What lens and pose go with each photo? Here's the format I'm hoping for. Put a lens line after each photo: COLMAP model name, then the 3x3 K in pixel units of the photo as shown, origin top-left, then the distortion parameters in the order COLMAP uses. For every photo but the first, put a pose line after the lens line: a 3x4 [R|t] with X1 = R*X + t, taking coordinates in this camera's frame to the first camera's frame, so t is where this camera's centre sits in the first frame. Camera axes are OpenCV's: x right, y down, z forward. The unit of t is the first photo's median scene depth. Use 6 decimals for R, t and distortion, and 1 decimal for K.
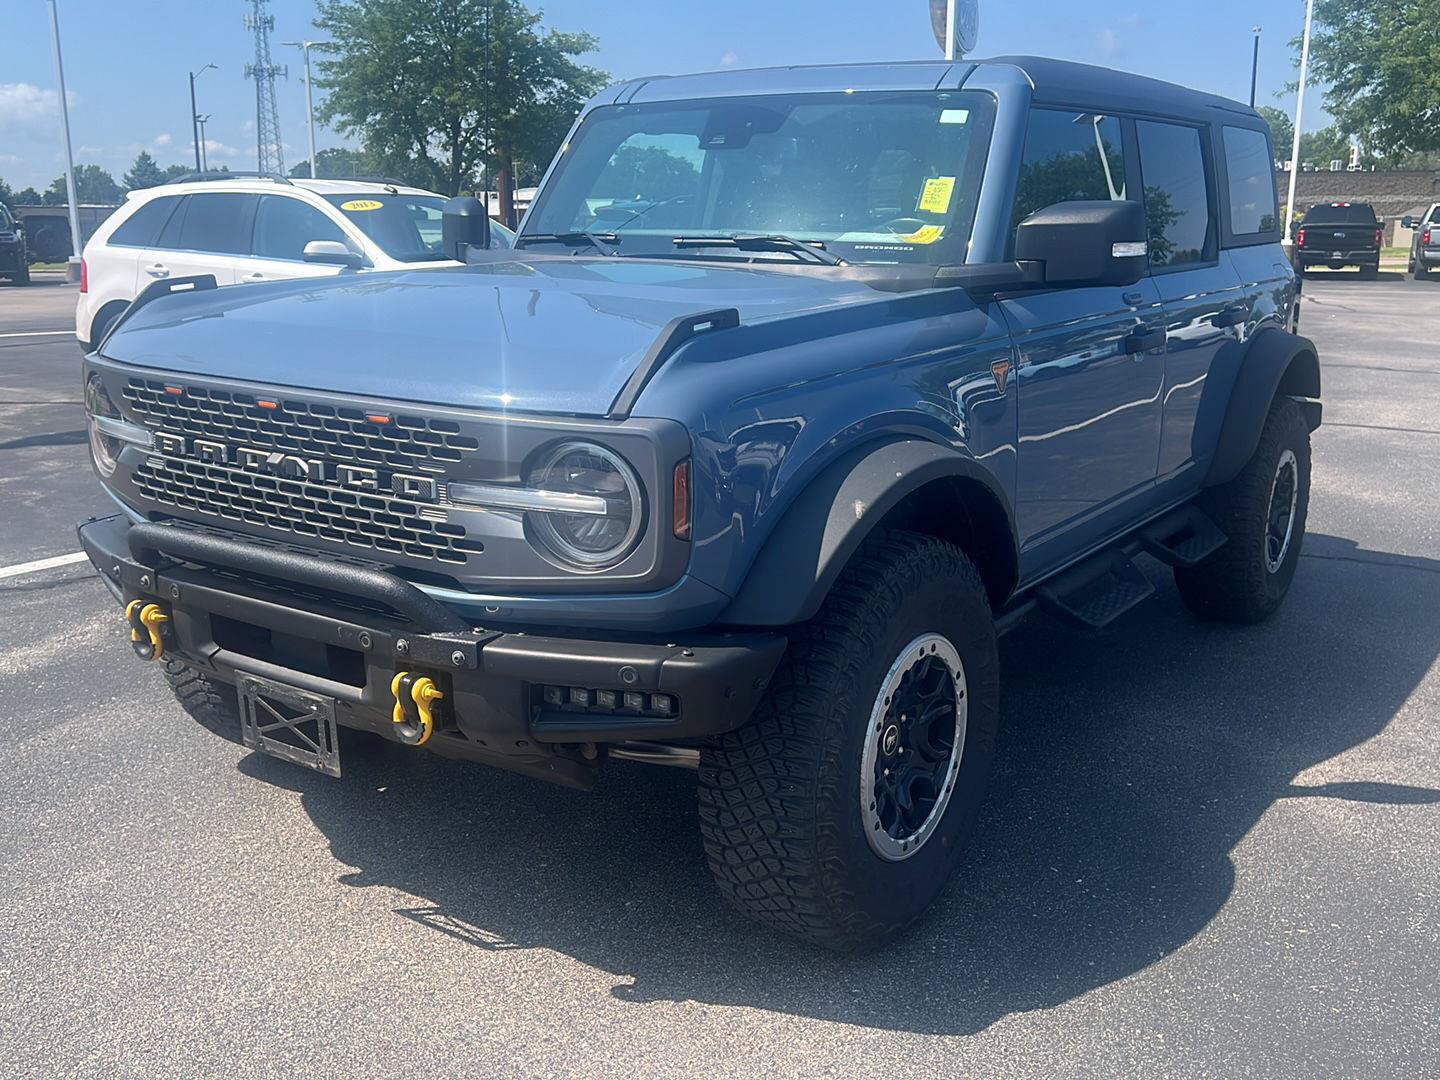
lens RADIAL K [[1400.2, 0, 717.2], [0, 1400.2, 541.6], [0, 0, 1]] dist [0.037856, 0.000000]
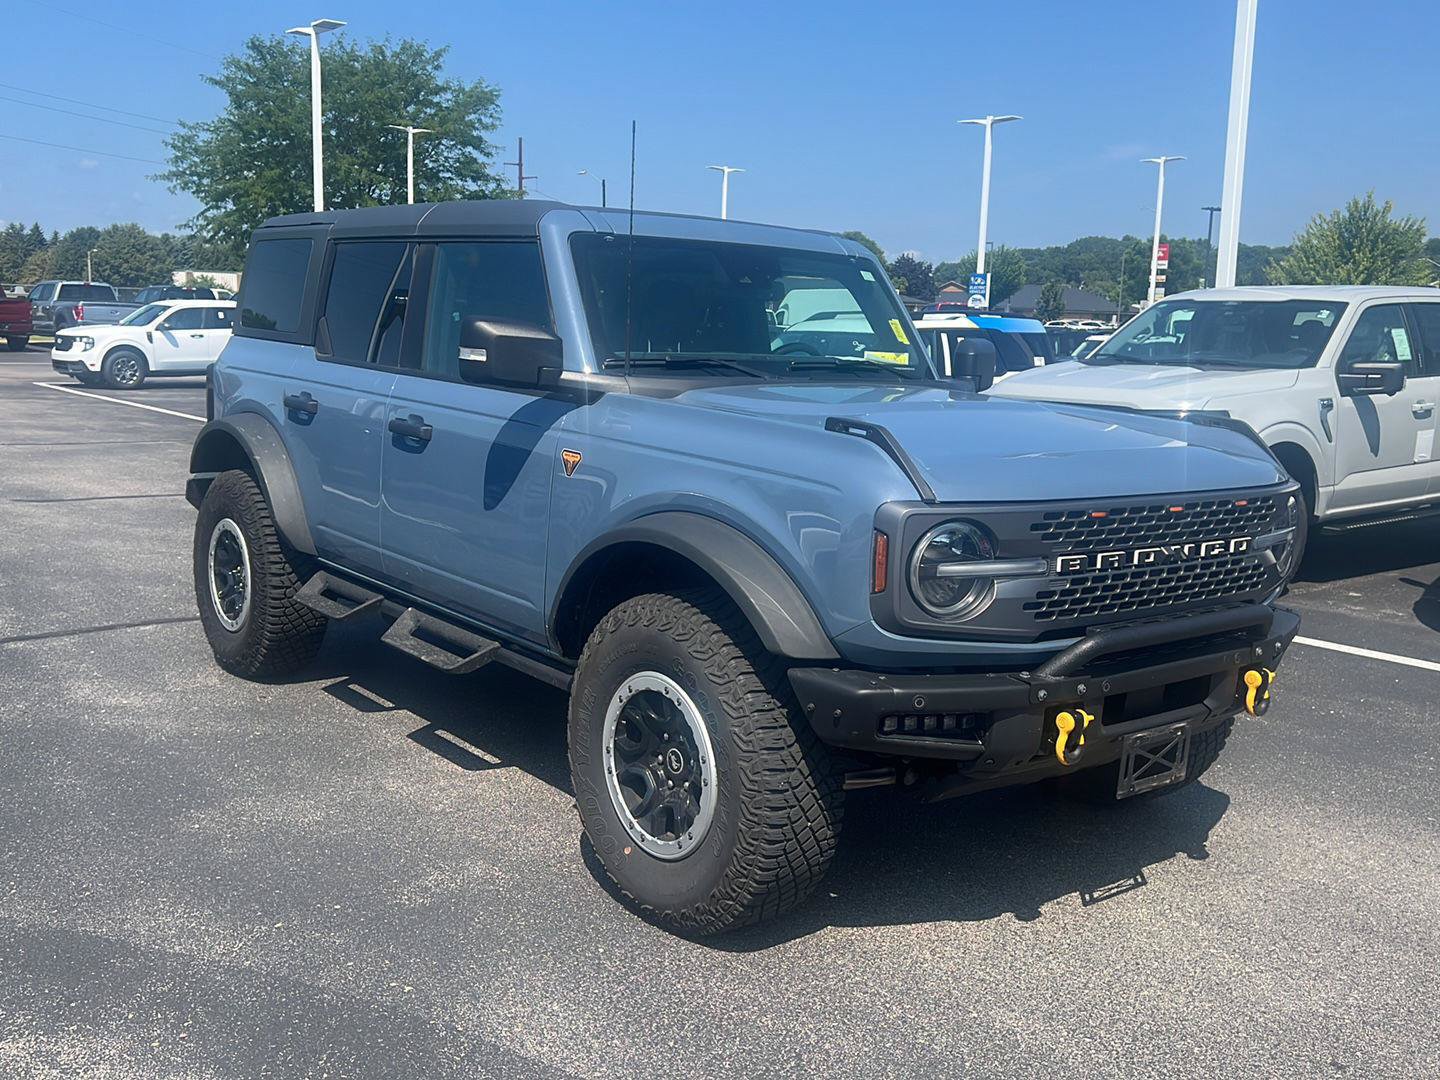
lens RADIAL K [[1400.2, 0, 706.6], [0, 1400.2, 546.1], [0, 0, 1]] dist [0.037856, 0.000000]
pose [[0.280059, -0.153672, 0.947603, -1.275874], [0.180545, 0.977921, 0.105230, -0.211935], [-0.942852, 0.141614, 0.301620, 0.781311]]
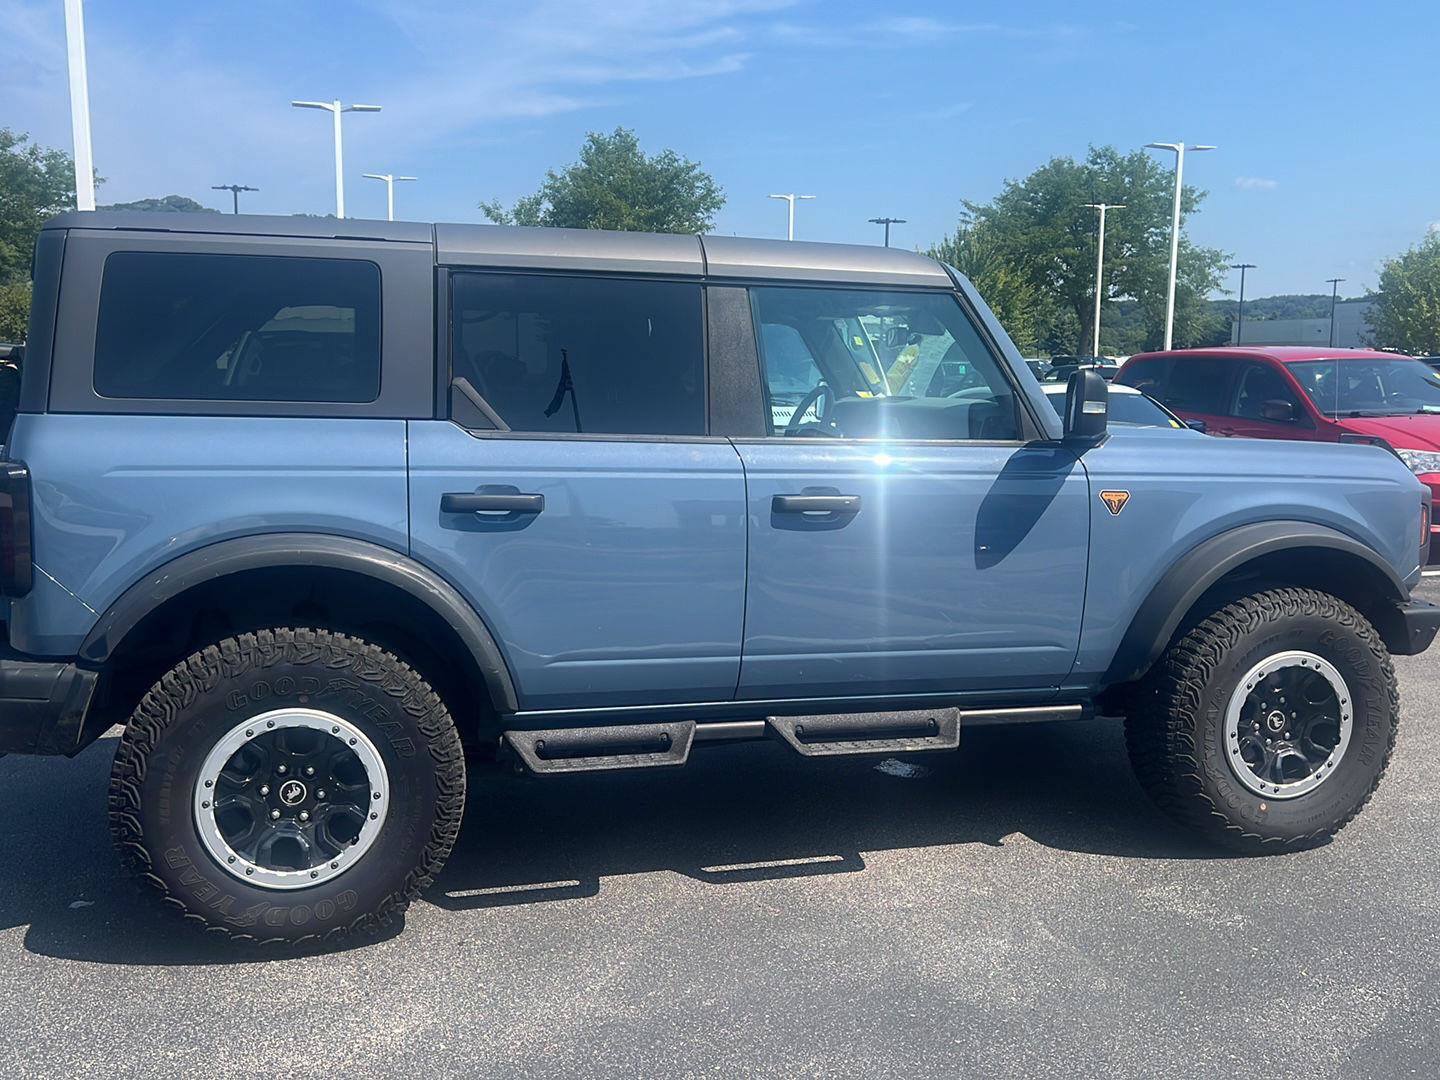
lens RADIAL K [[1400.2, 0, 720.7], [0, 1400.2, 544.2], [0, 0, 1]] dist [0.037856, 0.000000]
pose [[-0.782322, -0.091070, 0.616181, -0.715162], [0.122381, 0.947498, 0.295416, -0.549044], [-0.610734, 0.306519, -0.730103, 2.335505]]
